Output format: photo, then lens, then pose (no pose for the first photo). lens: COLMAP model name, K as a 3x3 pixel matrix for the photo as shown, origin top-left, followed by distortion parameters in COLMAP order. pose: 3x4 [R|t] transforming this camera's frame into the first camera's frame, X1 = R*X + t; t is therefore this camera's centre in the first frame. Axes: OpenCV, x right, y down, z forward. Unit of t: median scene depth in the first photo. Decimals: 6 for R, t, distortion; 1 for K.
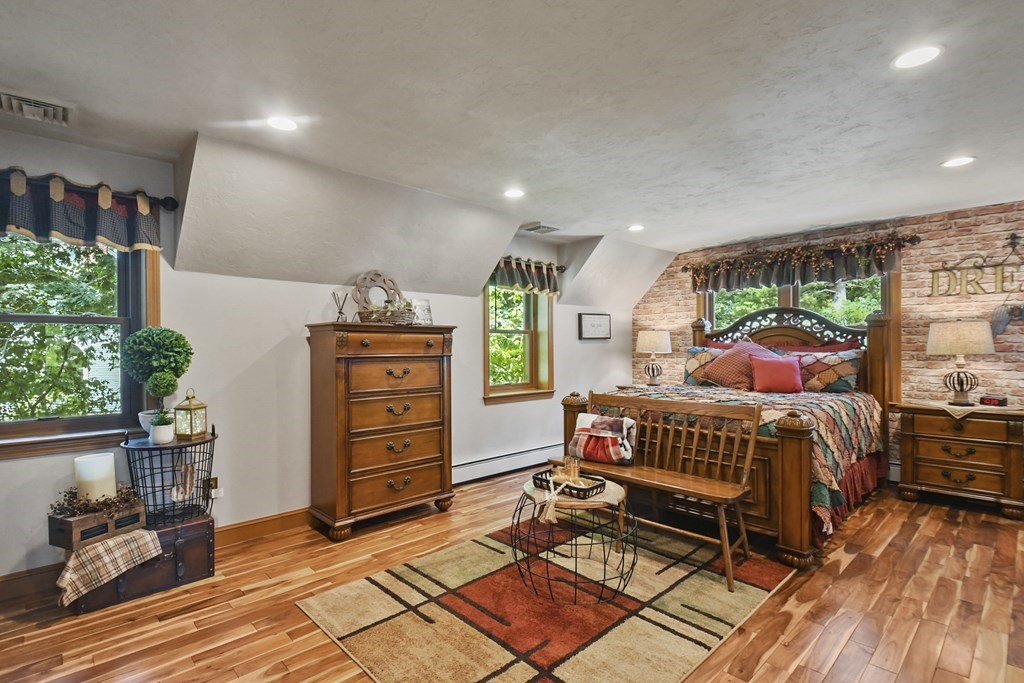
lens RADIAL K [[478.7, 0, 486.7], [0, 478.7, 346.7], [0, 0, 1]] dist [-0.000647, -0.001193]
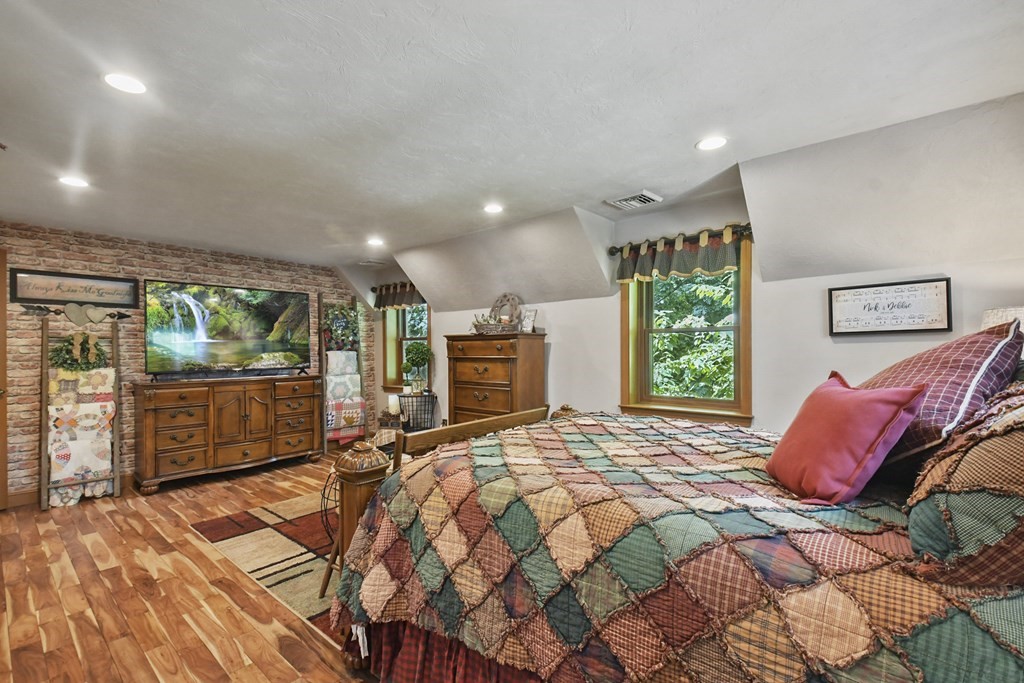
lens RADIAL K [[457.4, 0, 512.2], [0, 457.4, 343.8], [0, 0, 1]] dist [-0.002543, -0.002553]
pose [[0.132562, -0.010356, -0.991121, 0.954430], [0.006136, 0.999935, -0.009628, -0.005018], [0.991156, -0.004805, 0.132617, 0.802262]]
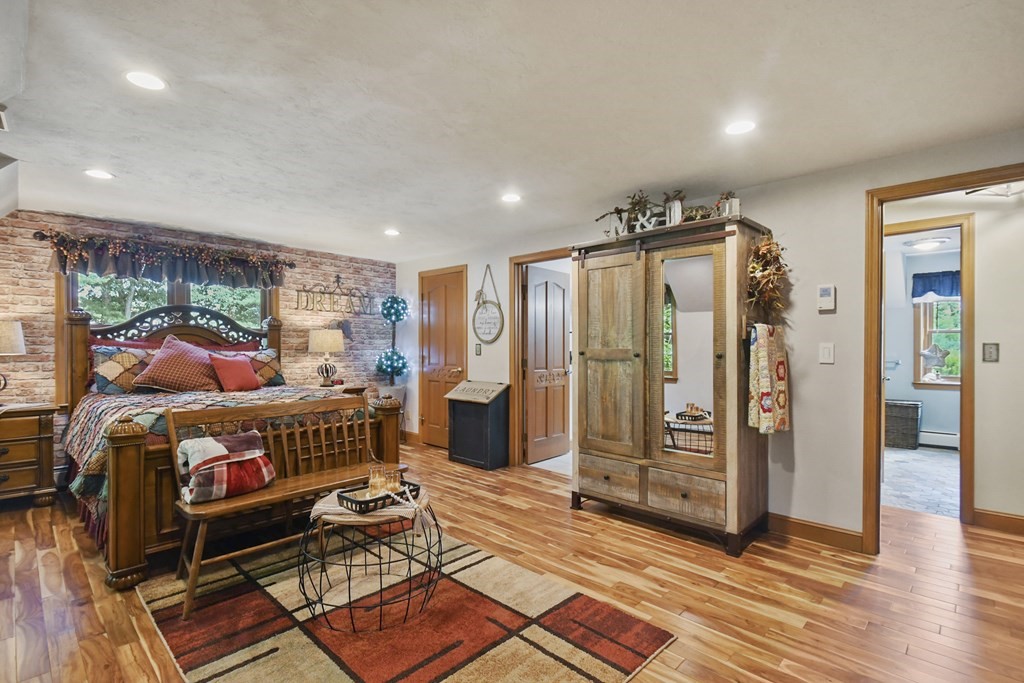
lens RADIAL K [[478.7, 0, 506.2], [0, 478.7, 348.7], [0, 0, 1]] dist [-0.000647, -0.001193]
pose [[-0.065101, -0.001958, 0.997877, -0.493649], [-0.001110, 0.999998, 0.001889, 0.003296], [-0.997878, -0.000984, -0.065103, 0.537321]]
